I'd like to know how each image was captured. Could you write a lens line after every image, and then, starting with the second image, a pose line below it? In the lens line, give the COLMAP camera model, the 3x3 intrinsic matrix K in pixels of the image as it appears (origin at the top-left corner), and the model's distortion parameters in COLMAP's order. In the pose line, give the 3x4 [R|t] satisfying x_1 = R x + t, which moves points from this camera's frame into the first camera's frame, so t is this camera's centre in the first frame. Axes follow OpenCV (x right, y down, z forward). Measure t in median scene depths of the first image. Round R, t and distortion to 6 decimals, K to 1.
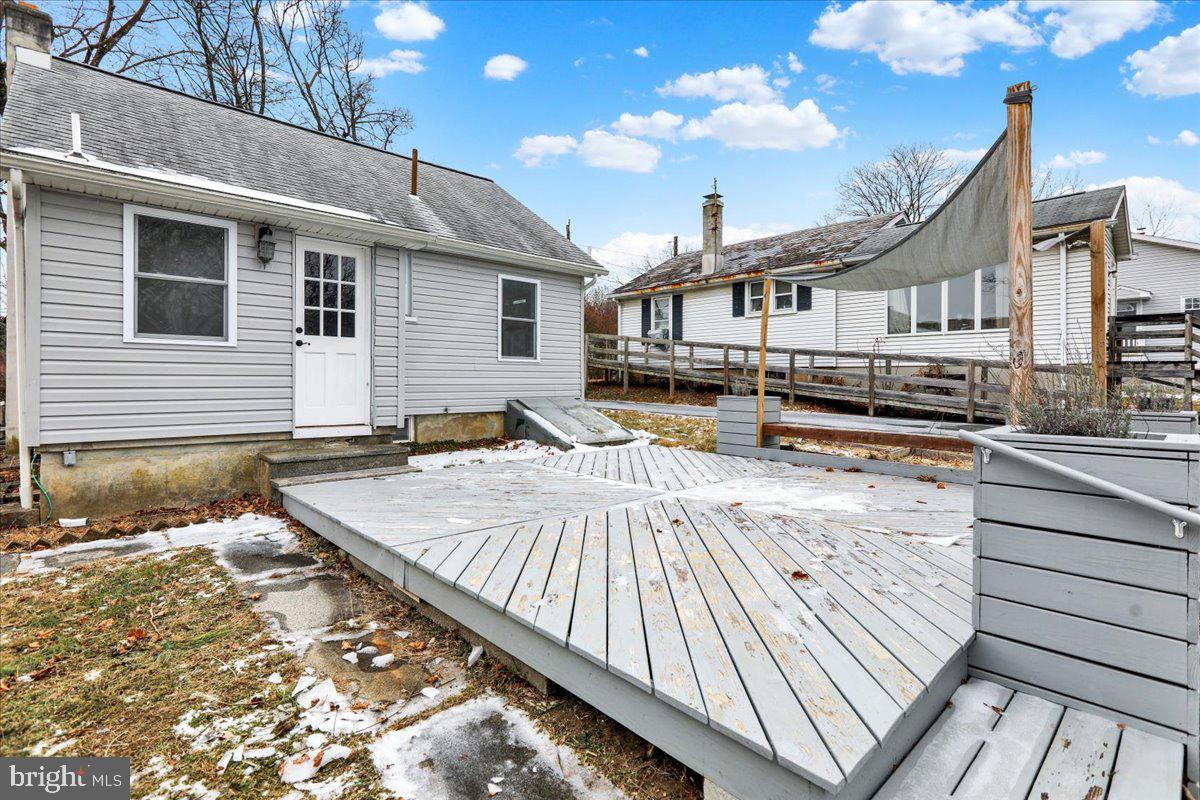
lens RADIAL K [[545.7, 0, 596.1], [0, 545.7, 387.1], [0, 0, 1]] dist [-0.001854, 0.002088]
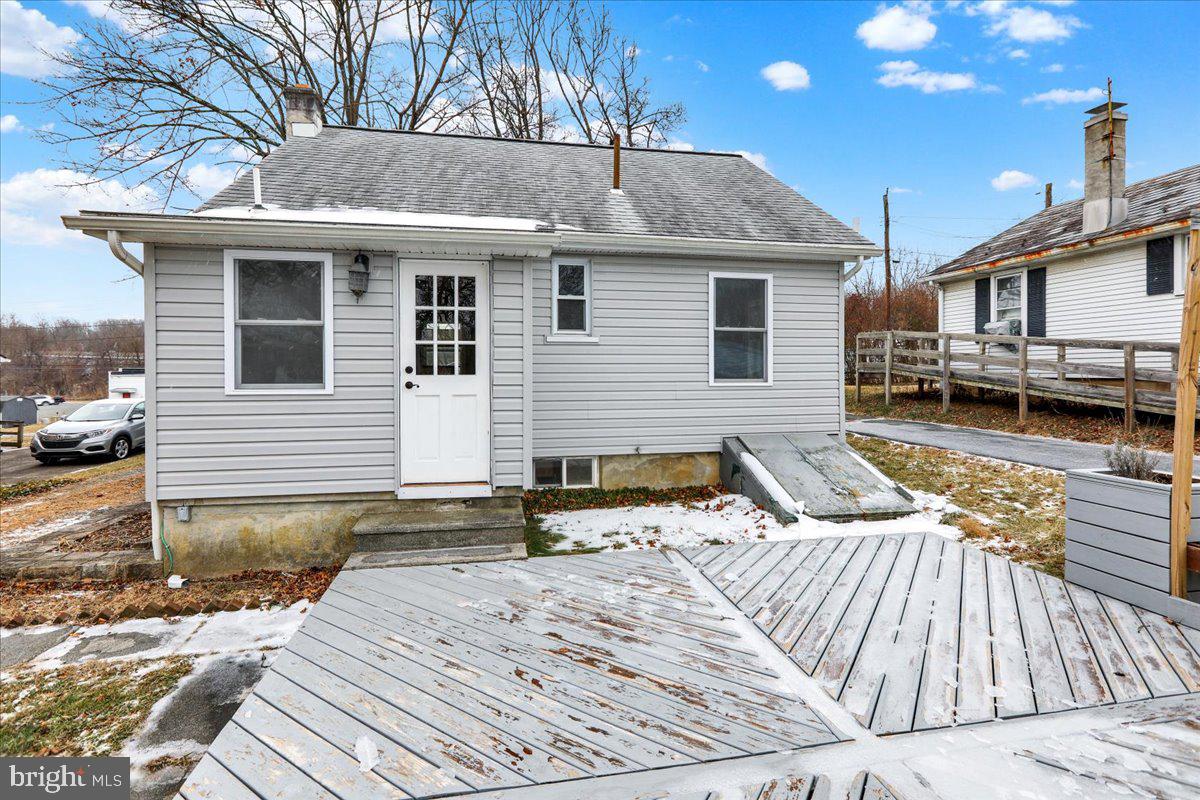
lens RADIAL K [[545.7, 0, 613.0], [0, 545.7, 378.0], [0, 0, 1]] dist [-0.001854, 0.002088]
pose [[0.850822, 0.000201, -0.525454, 0.113523], [-0.002080, 0.999993, -0.002986, -0.059928], [0.525450, 0.003633, 0.850817, 0.296861]]
